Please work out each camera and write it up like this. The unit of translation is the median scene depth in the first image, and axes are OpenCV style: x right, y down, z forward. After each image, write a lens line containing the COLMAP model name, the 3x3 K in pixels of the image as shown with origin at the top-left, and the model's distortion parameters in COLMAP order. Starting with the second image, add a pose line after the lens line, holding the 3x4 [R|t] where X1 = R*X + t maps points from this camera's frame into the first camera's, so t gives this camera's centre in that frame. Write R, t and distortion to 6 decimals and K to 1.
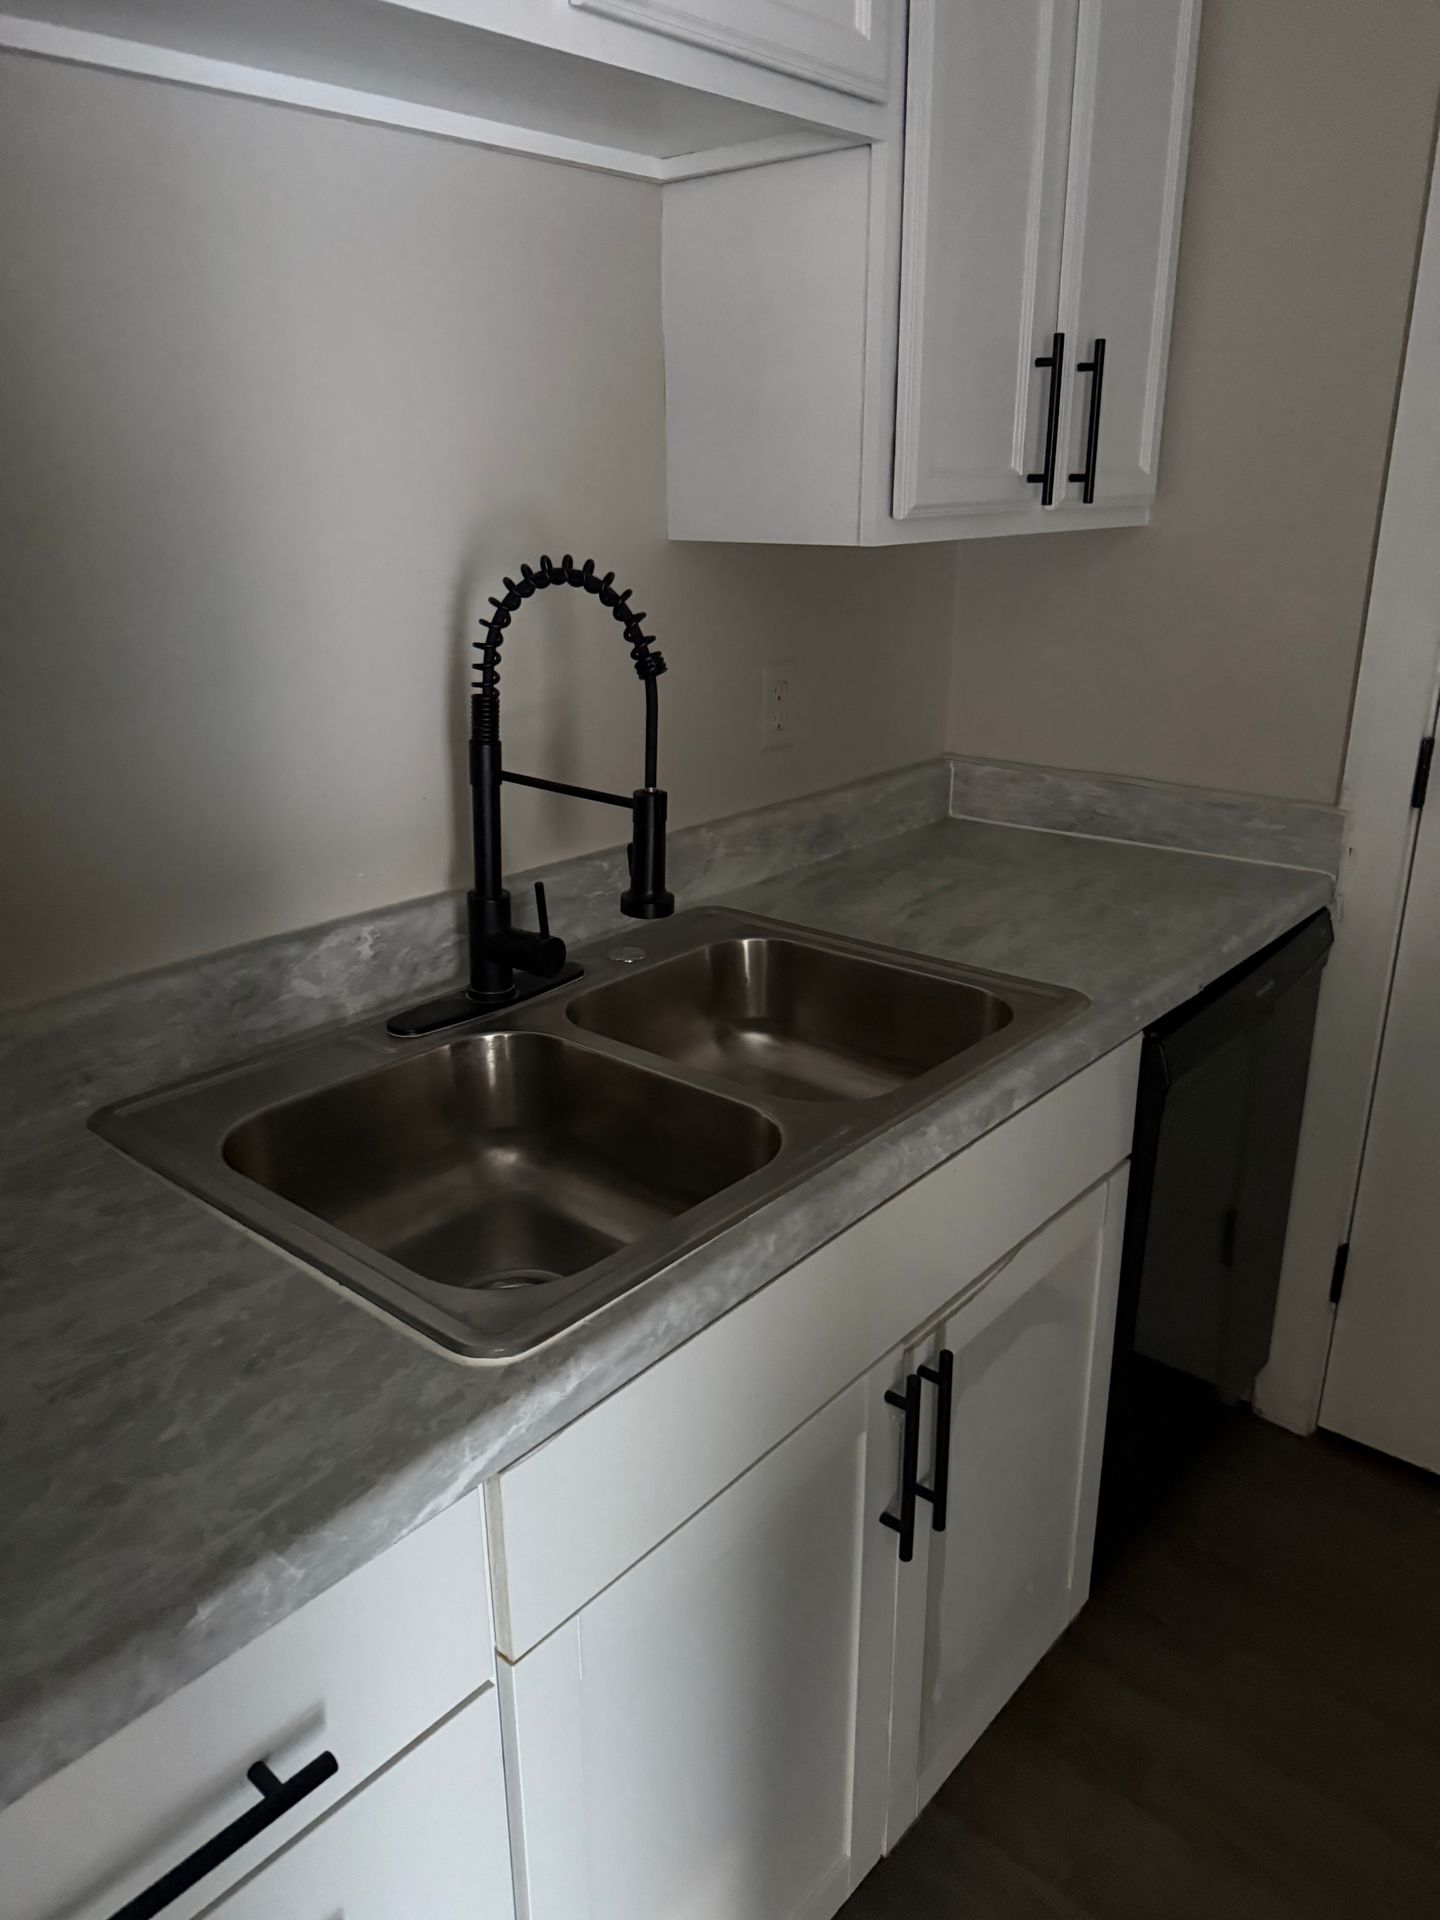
lens RADIAL K [[1333.2, 0, 698.8], [0, 1333.2, 966.0], [0, 0, 1]] dist [0.066904, -0.106099]
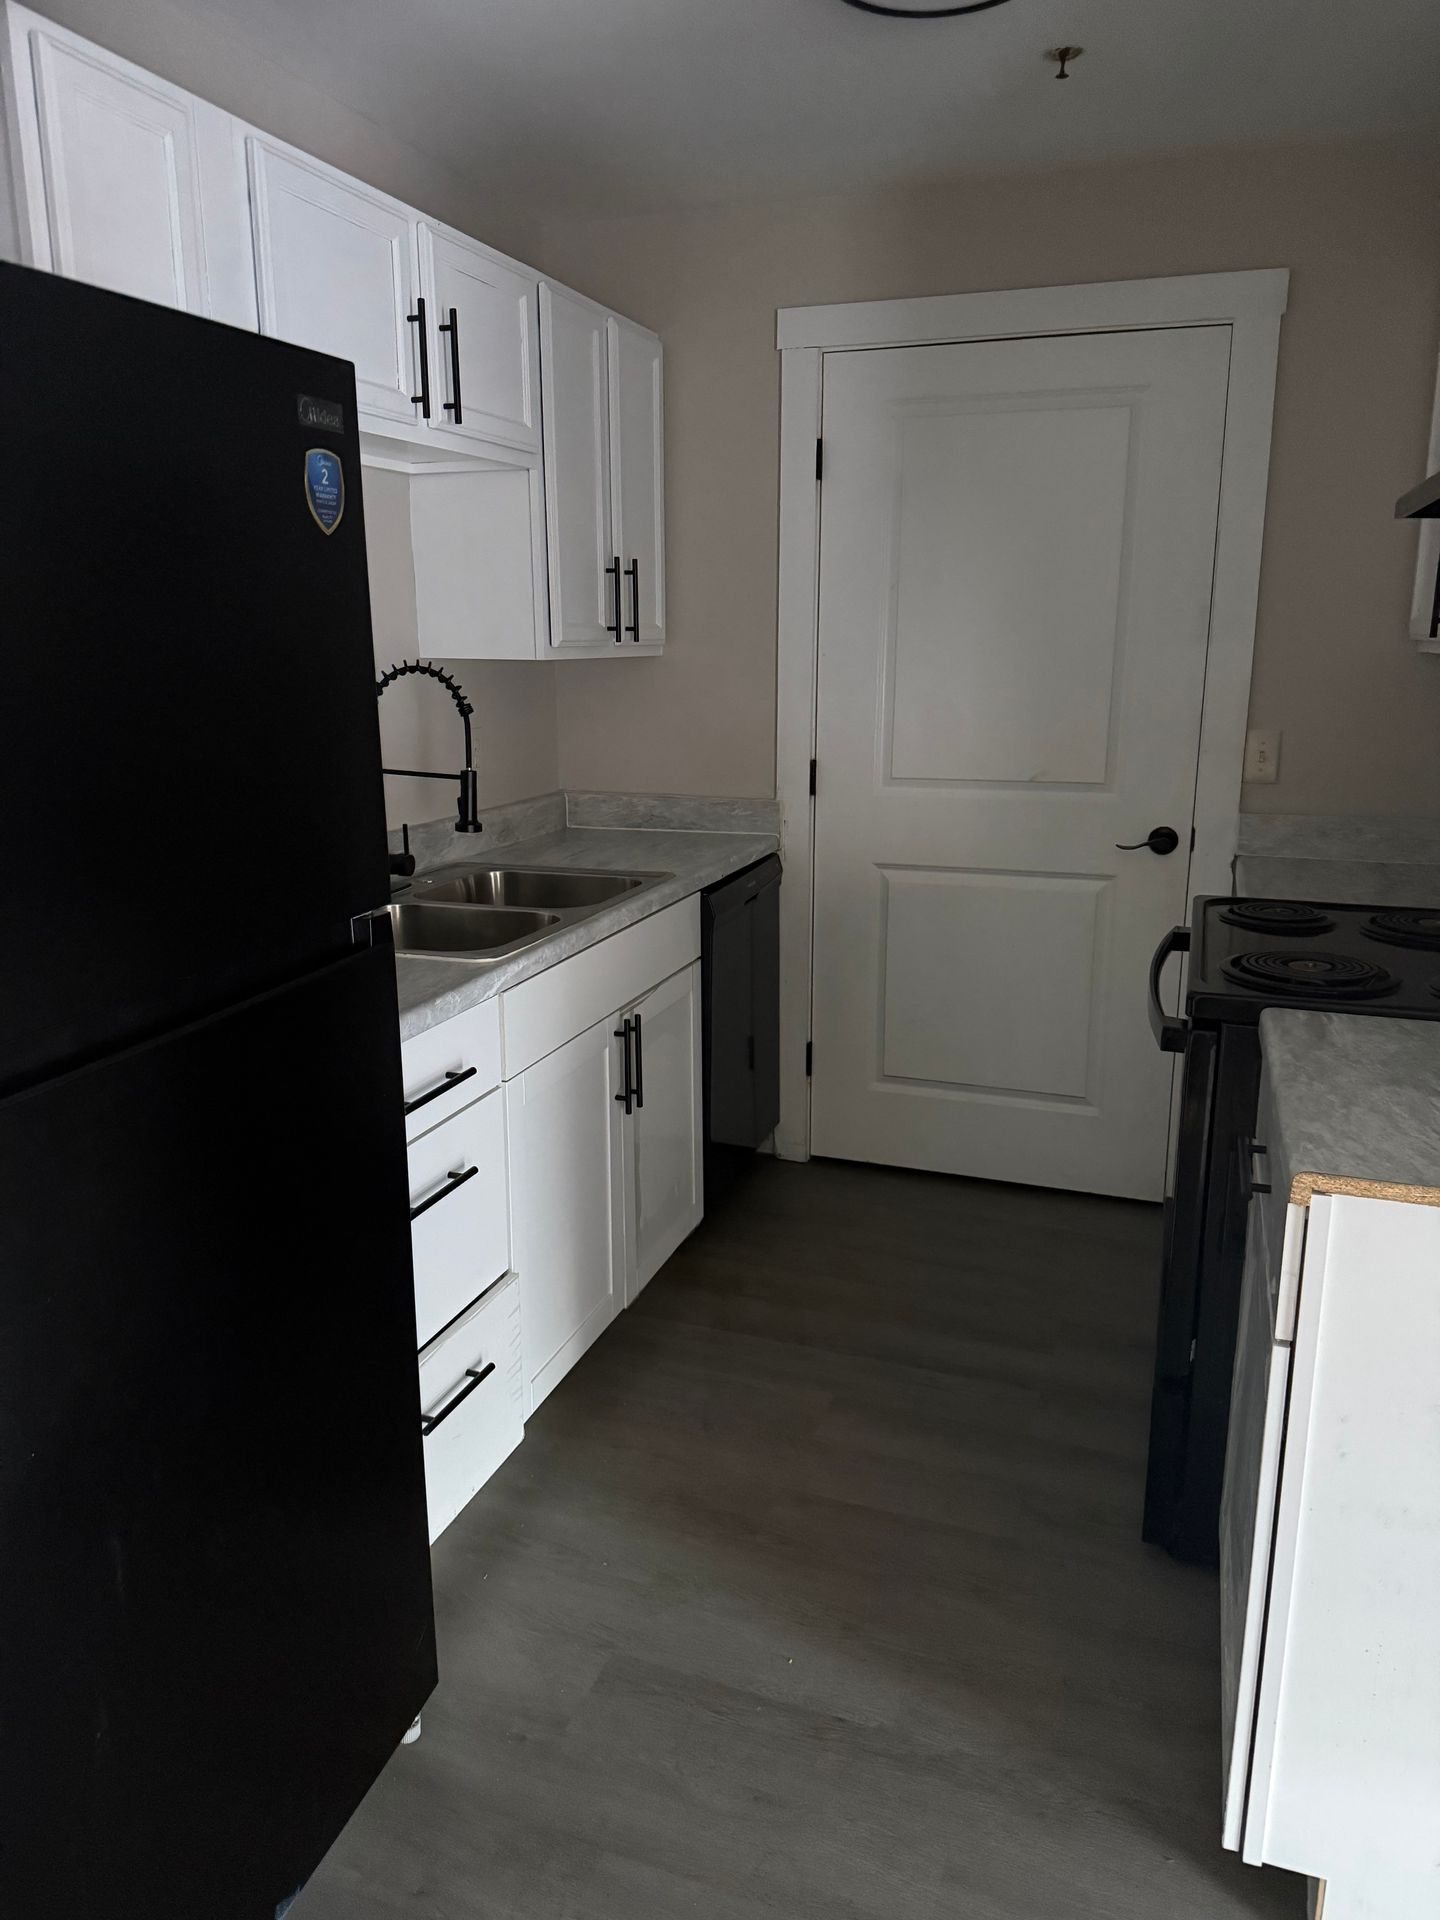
lens RADIAL K [[1333.2, 0, 698.8], [0, 1333.2, 966.0], [0, 0, 1]] dist [0.066904, -0.106099]
pose [[0.930863, -0.079753, 0.356558, -0.374199], [0.117145, 0.989513, -0.084500, 0.308383], [-0.346080, 0.120427, 0.930444, -0.811034]]
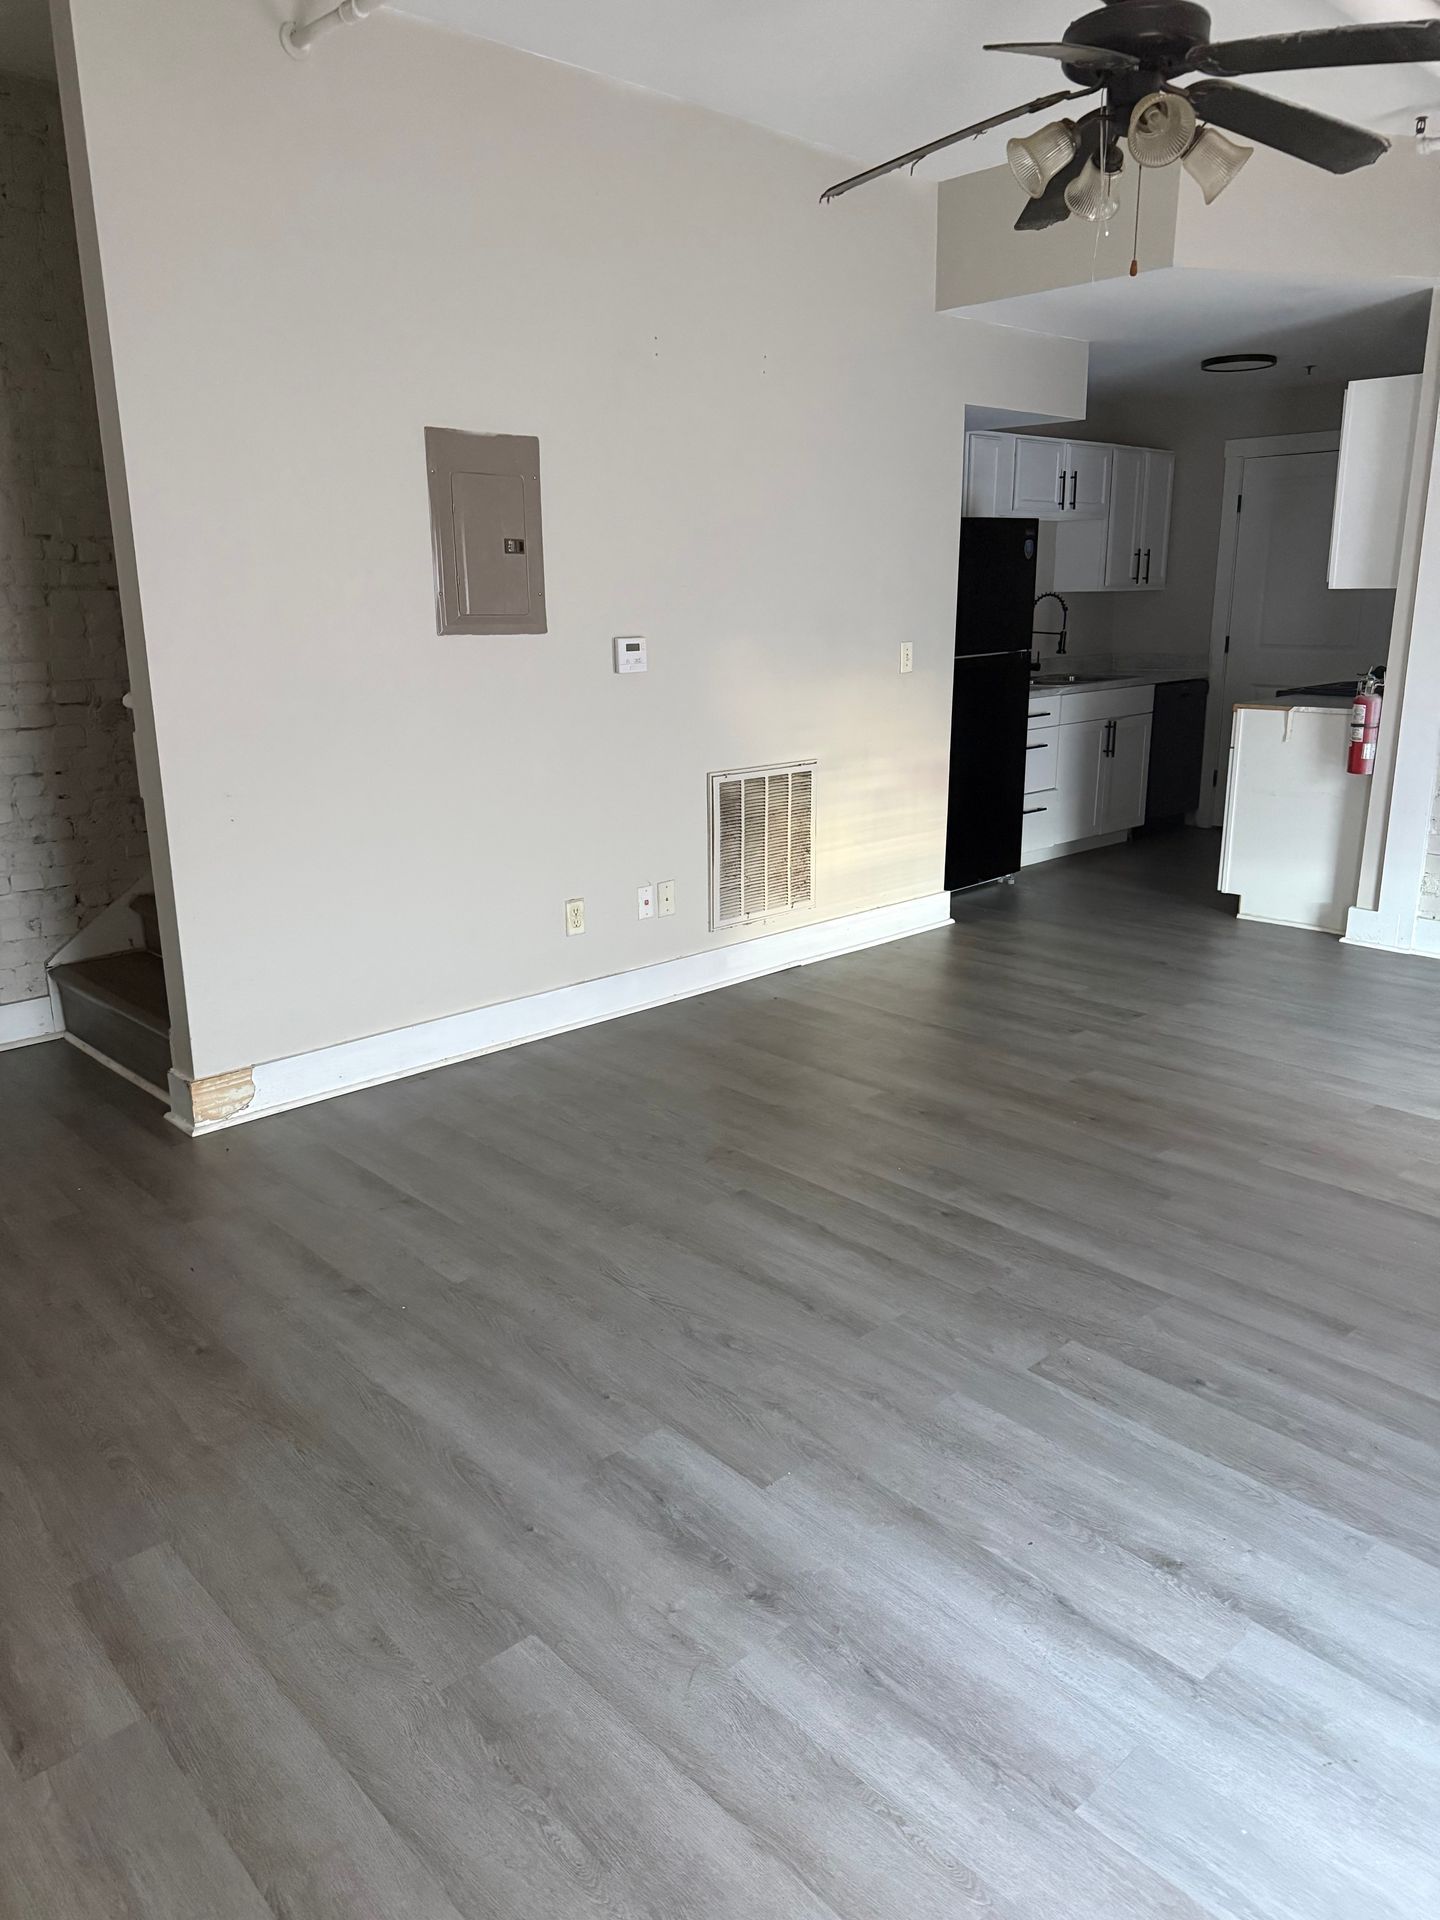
lens RADIAL K [[1333.2, 0, 698.8], [0, 1333.2, 966.0], [0, 0, 1]] dist [0.066904, -0.106099]
pose [[0.995722, 0.024494, -0.089089, -0.844546], [-0.030747, 0.997108, -0.069502, 1.413043], [0.087129, 0.071944, 0.993596, -3.844429]]
